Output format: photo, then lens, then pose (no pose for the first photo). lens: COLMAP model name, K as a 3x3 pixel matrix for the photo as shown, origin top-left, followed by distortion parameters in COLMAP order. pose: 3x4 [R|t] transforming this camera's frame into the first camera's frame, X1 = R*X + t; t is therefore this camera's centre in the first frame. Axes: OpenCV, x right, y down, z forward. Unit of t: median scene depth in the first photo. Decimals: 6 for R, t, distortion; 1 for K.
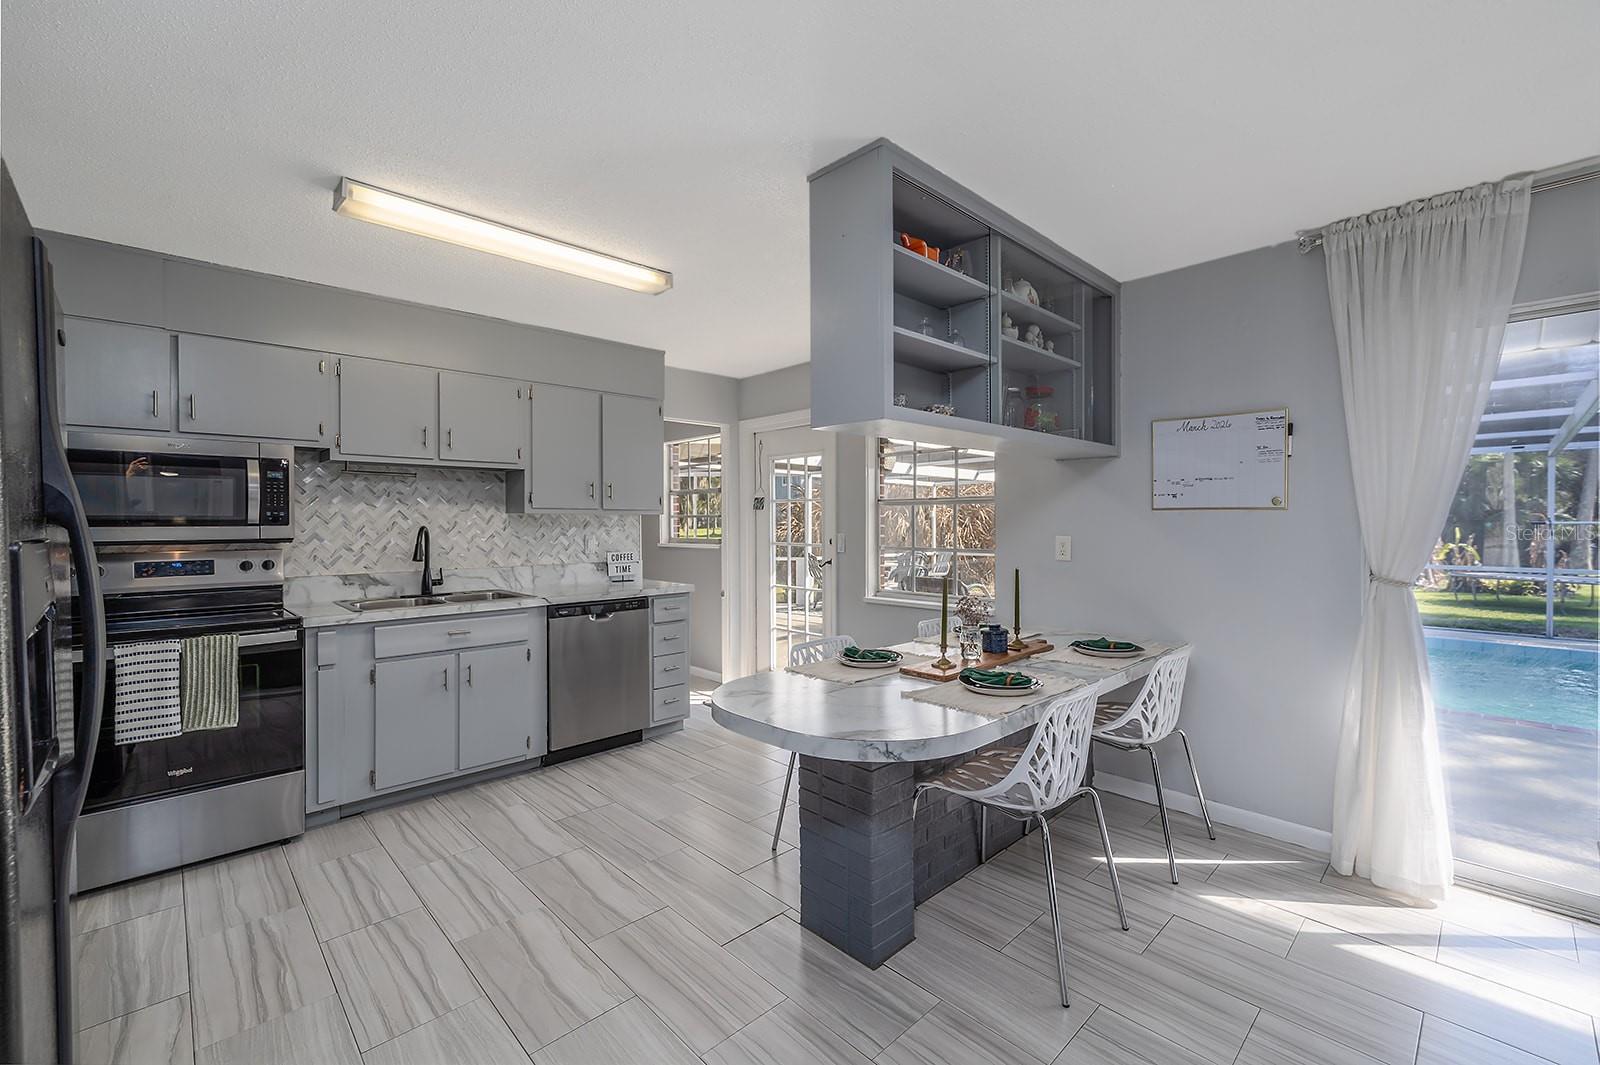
lens RADIAL K [[674.5, 0, 802.3], [0, 674.5, 528.5], [0, 0, 1]] dist [0.001622, 0.000051]
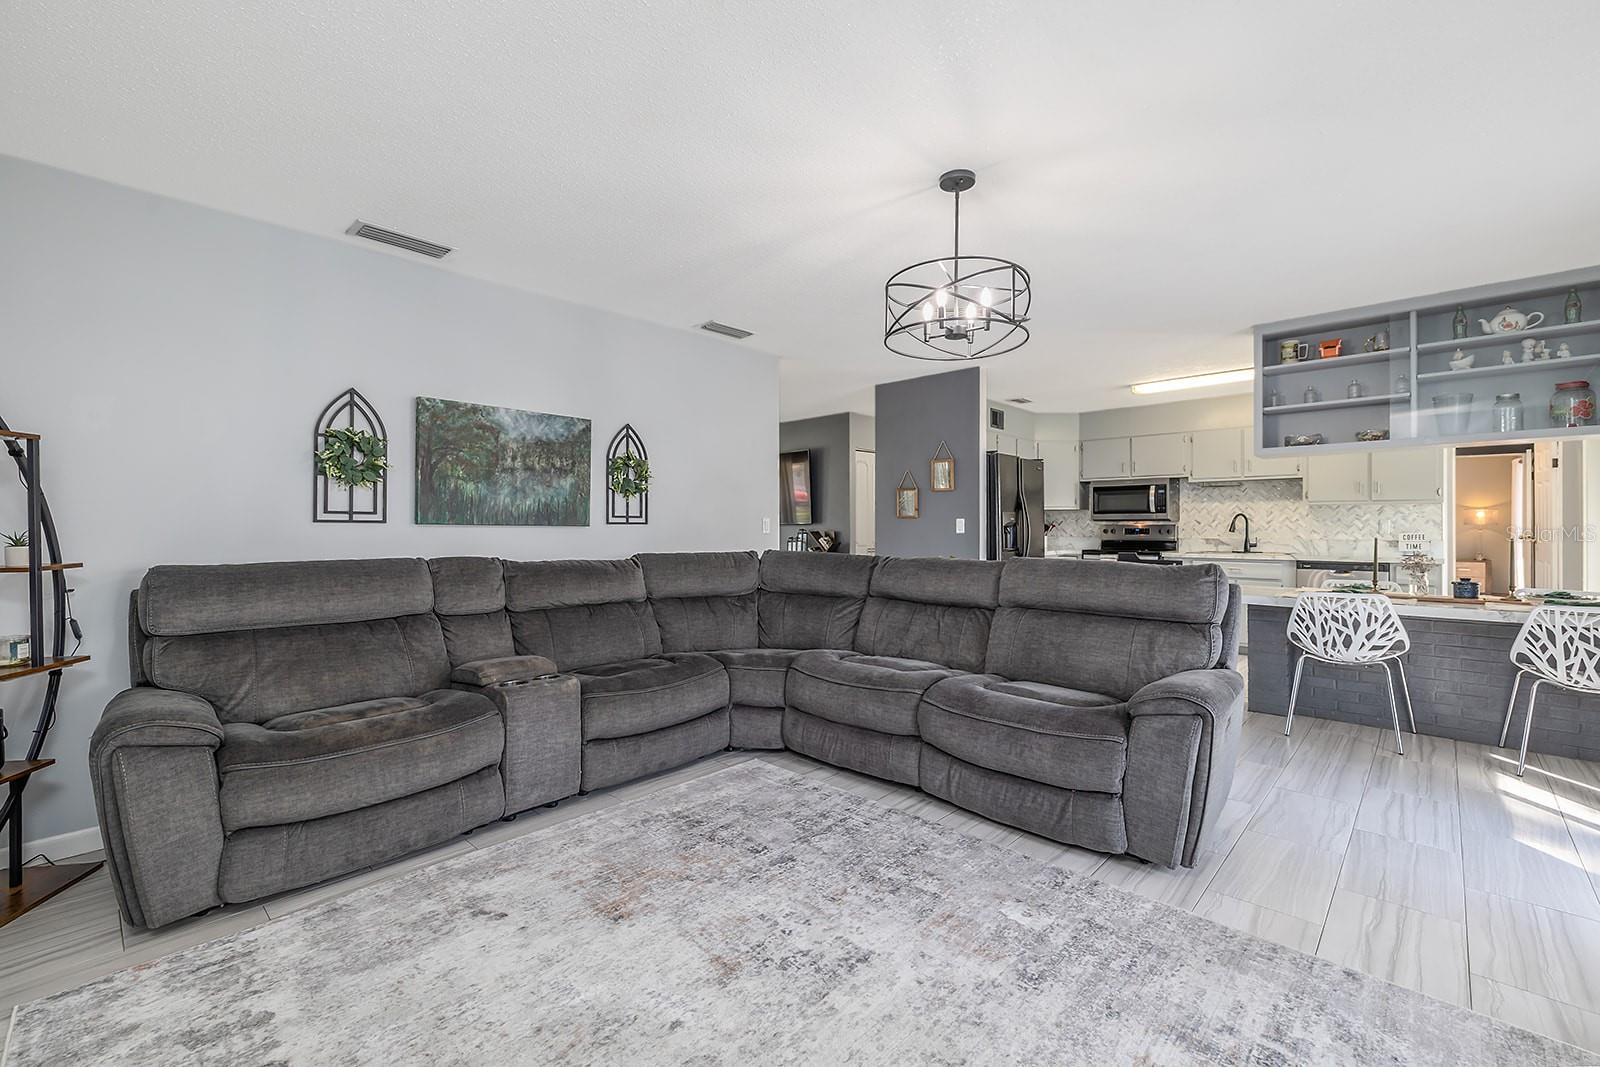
lens RADIAL K [[674.5, 0, 837.8], [0, 674.5, 527.5], [0, 0, 1]] dist [0.001622, 0.000051]
pose [[0.094813, 0.005487, -0.995480, 1.155290], [-0.008205, 0.999955, 0.004730, 0.034683], [0.995461, 0.007720, 0.094854, -0.264019]]
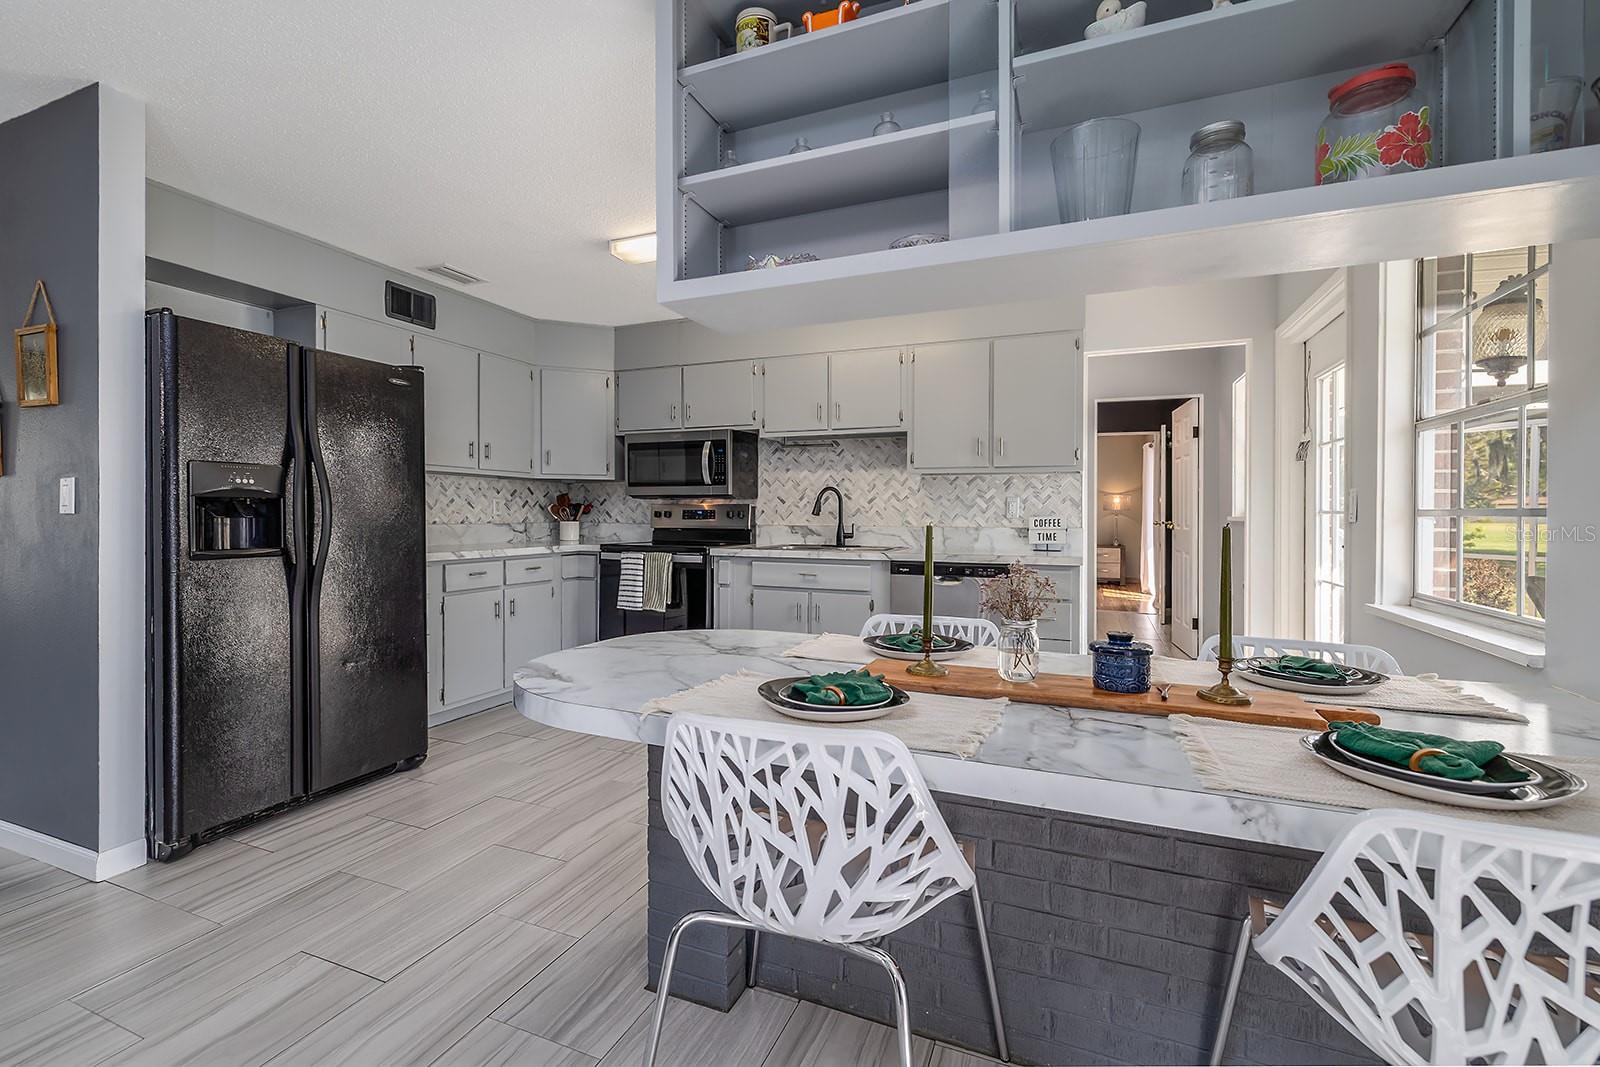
lens RADIAL K [[674.5, 0, 793.7], [0, 674.5, 516.5], [0, 0, 1]] dist [0.001622, 0.000051]
pose [[0.402207, 0.008864, -0.915506, 0.502637], [-0.011704, 0.999921, 0.004539, 0.043838], [0.915474, 0.008890, 0.402279, 0.456545]]
